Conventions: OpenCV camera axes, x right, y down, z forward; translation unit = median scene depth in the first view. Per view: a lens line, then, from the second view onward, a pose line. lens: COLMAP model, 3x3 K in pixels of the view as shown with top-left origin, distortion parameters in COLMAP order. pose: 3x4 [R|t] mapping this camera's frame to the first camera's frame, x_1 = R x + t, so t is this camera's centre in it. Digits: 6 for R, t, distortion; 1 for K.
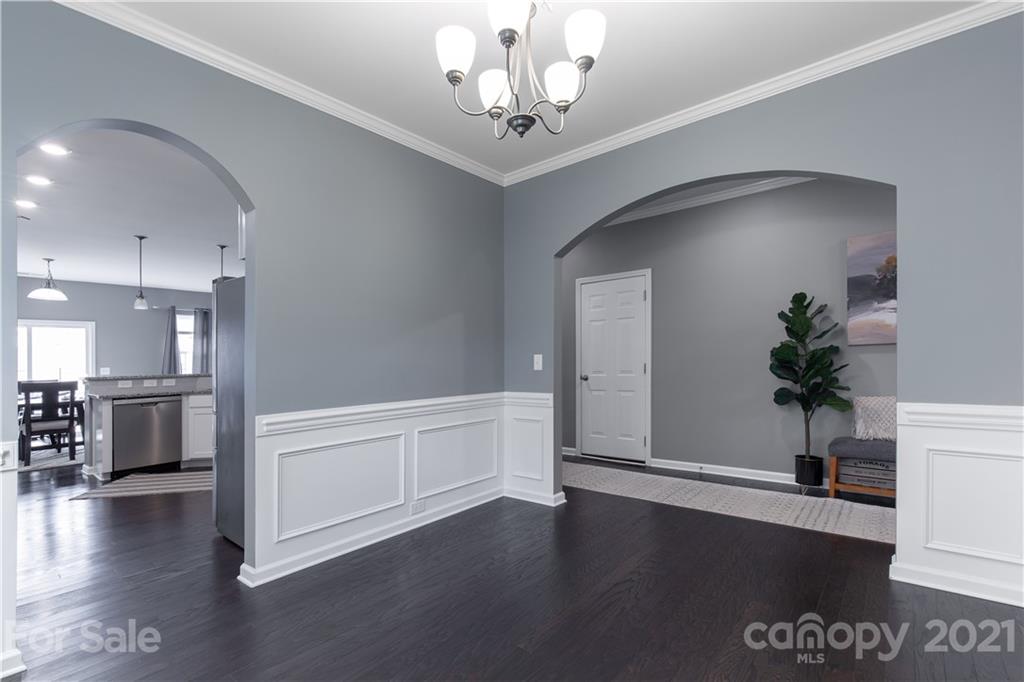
lens RADIAL K [[465.1, 0, 518.0], [0, 465.1, 341.1], [0, 0, 1]] dist [0.001600, -0.000175]
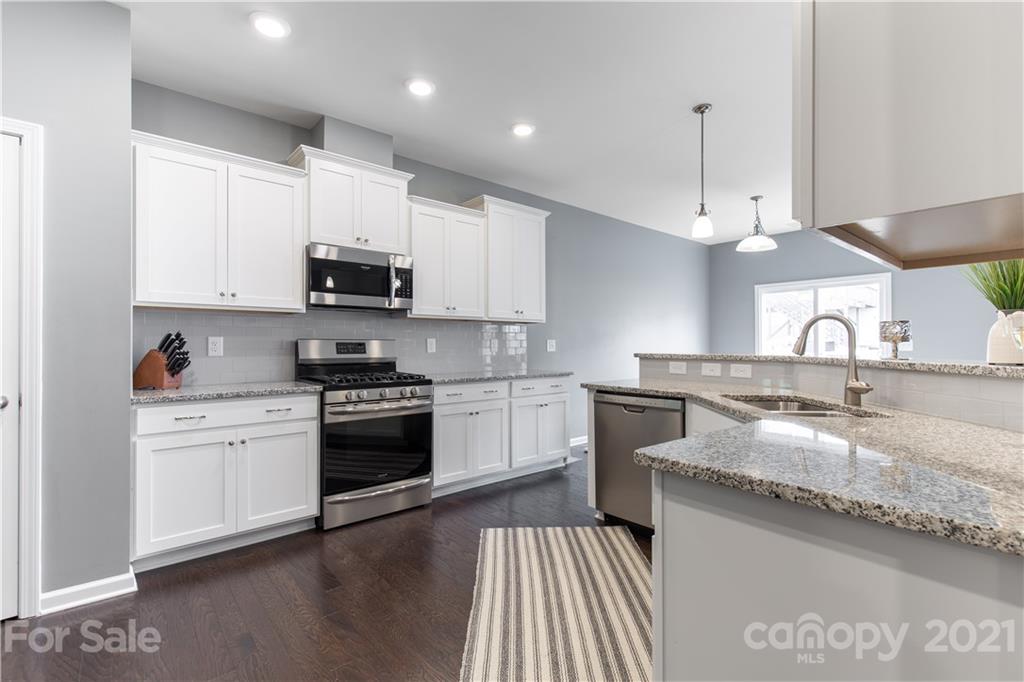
lens RADIAL K [[465.1, 0, 517.4], [0, 465.1, 342.1], [0, 0, 1]] dist [0.001600, -0.000175]
pose [[-0.163863, 0.018890, -0.986302, -0.215117], [0.040743, 0.999093, 0.012366, 0.041603], [0.985641, -0.038159, -0.164484, 0.841002]]
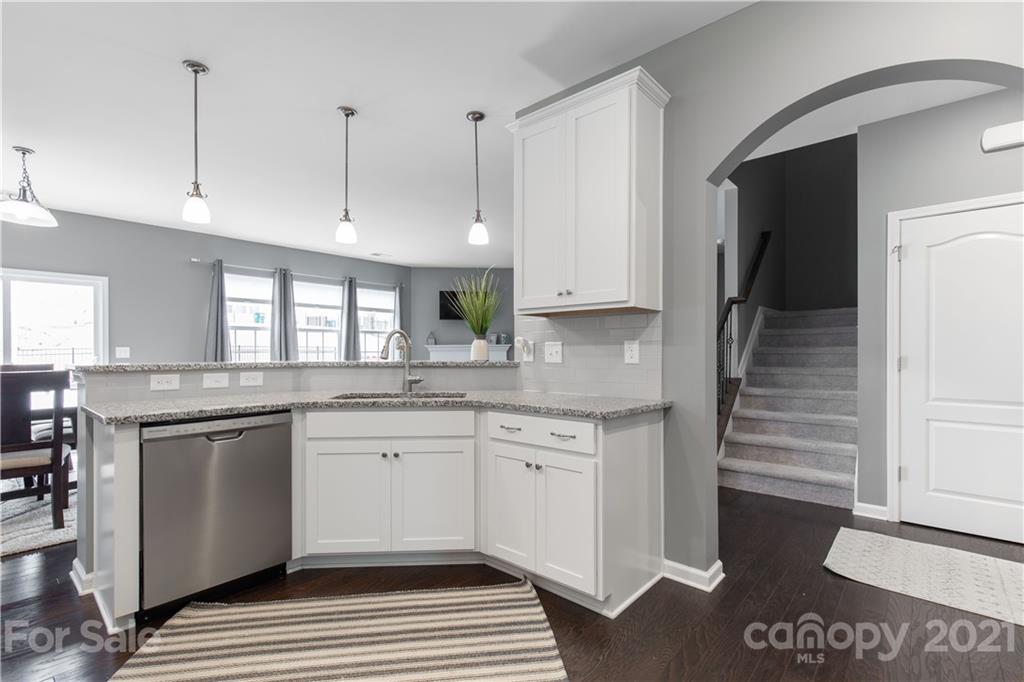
lens RADIAL K [[465.1, 0, 511.0], [0, 465.1, 346.1], [0, 0, 1]] dist [0.001600, -0.000175]
pose [[0.999215, 0.024465, -0.031158, -0.463049], [-0.023549, 0.999289, 0.029454, 0.033920], [0.031856, -0.028697, 0.999080, 0.524195]]
